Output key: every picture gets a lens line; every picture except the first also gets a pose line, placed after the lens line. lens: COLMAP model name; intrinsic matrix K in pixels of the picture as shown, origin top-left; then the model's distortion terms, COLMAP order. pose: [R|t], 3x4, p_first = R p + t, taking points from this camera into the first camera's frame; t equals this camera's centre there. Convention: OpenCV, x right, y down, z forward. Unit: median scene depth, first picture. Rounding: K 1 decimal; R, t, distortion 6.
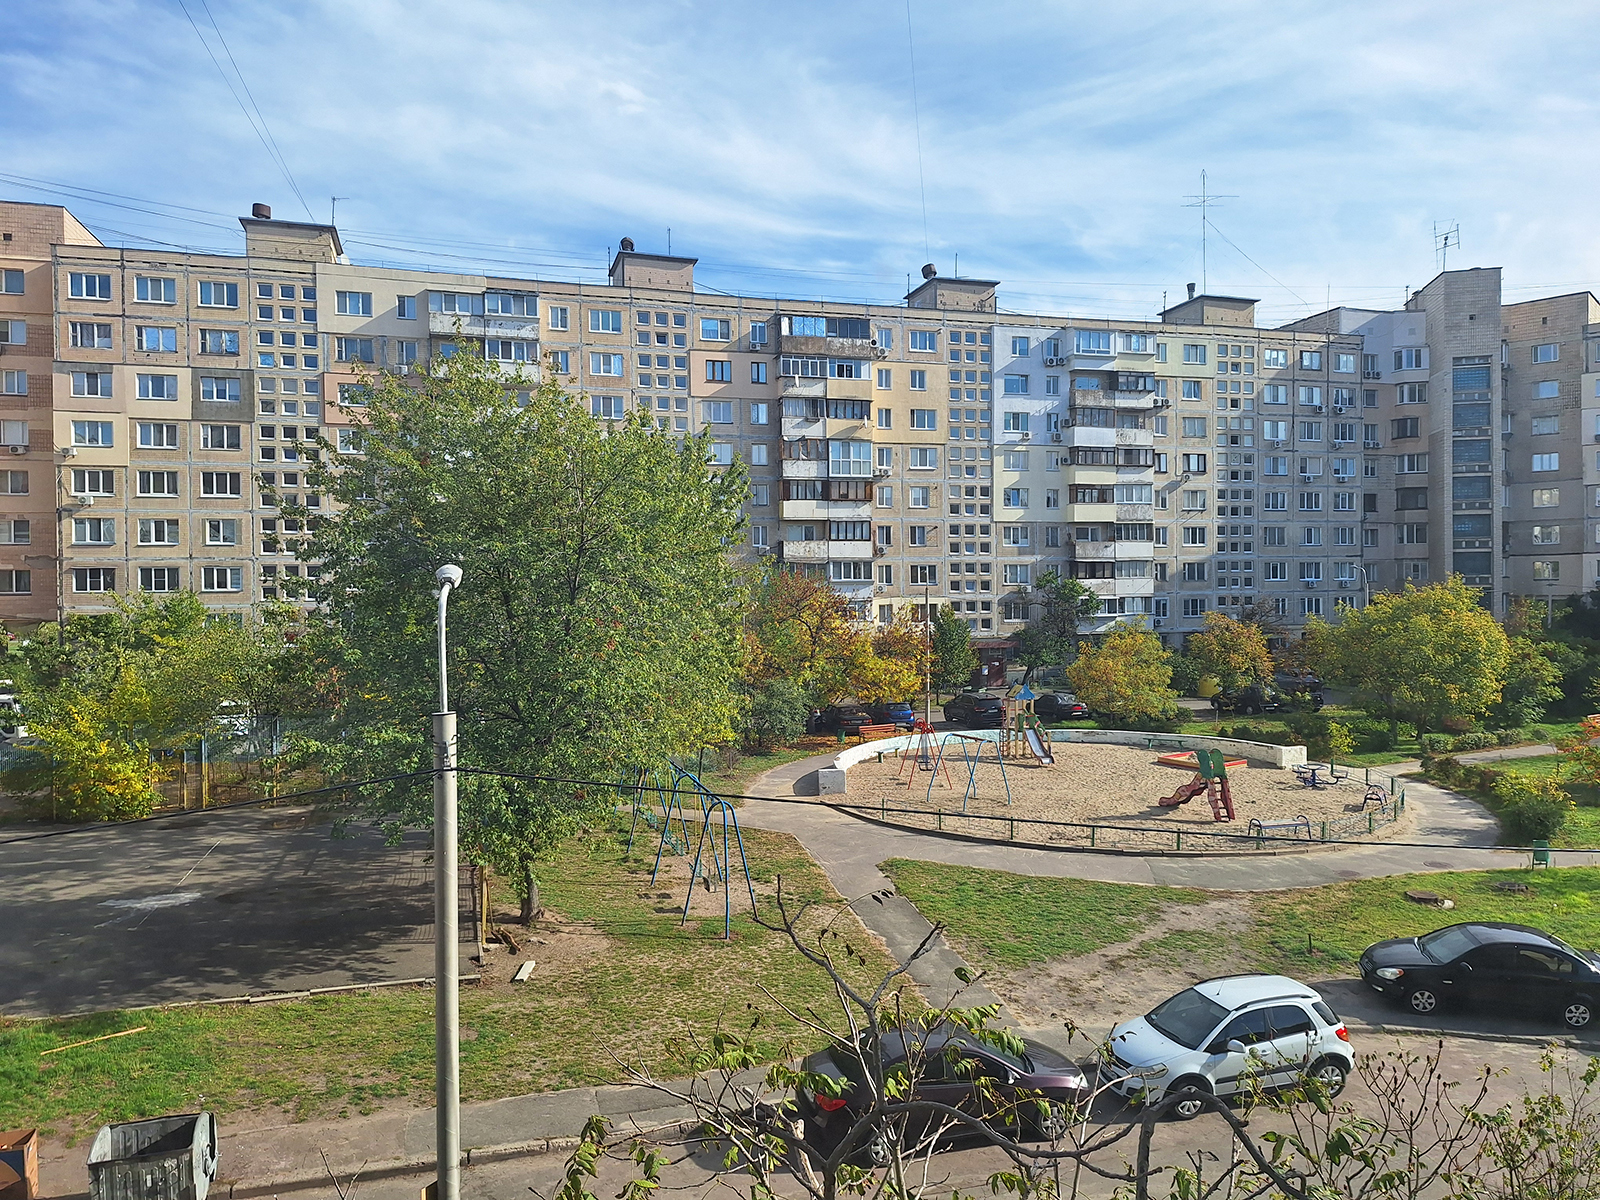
lens RADIAL K [[1171.8, 0, 798.6], [0, 1171.8, 605.7], [0, 0, 1]] dist [0.009265, 0.000876]
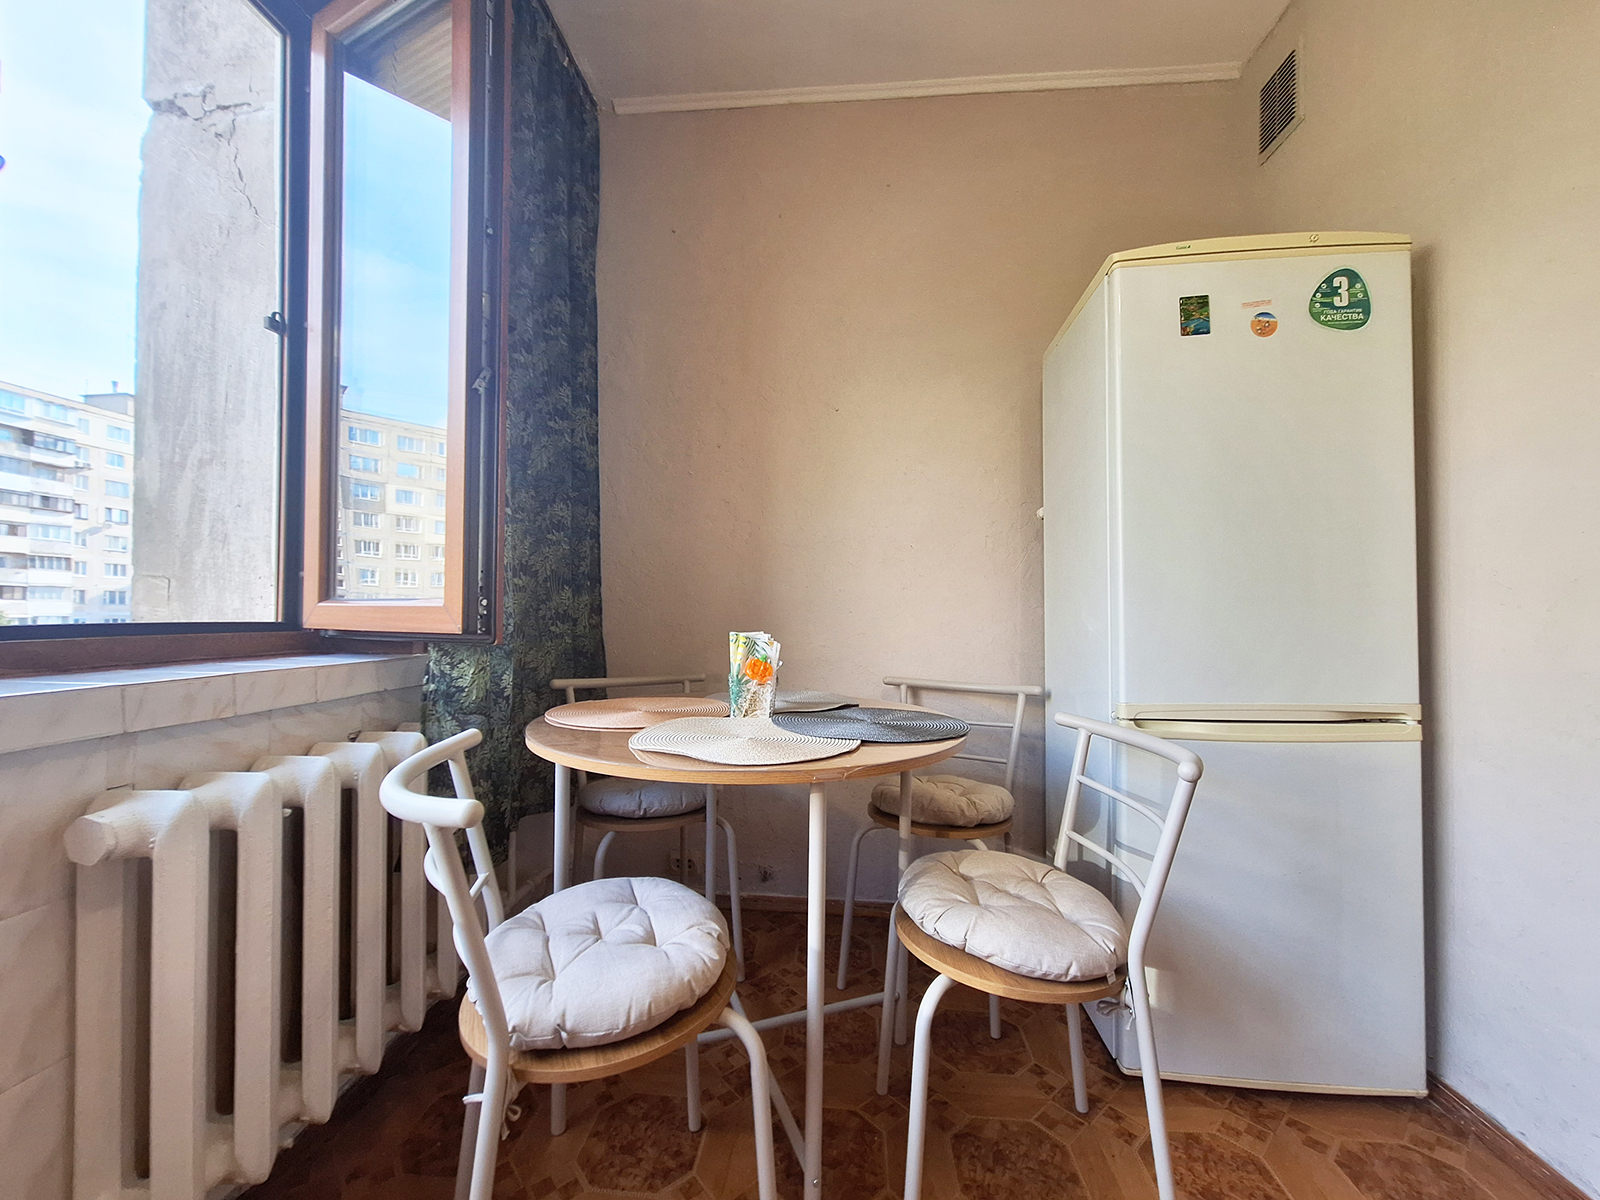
lens RADIAL K [[637.9, 0, 802.1], [0, 637.9, 609.5], [0, 0, 1]] dist [-0.003144, 0.001096]
pose [[0.393101, 0.029836, 0.919011, -1.200173], [-0.007568, 0.999545, -0.029214, 0.010440], [-0.919464, 0.004529, 0.393148, 0.056409]]
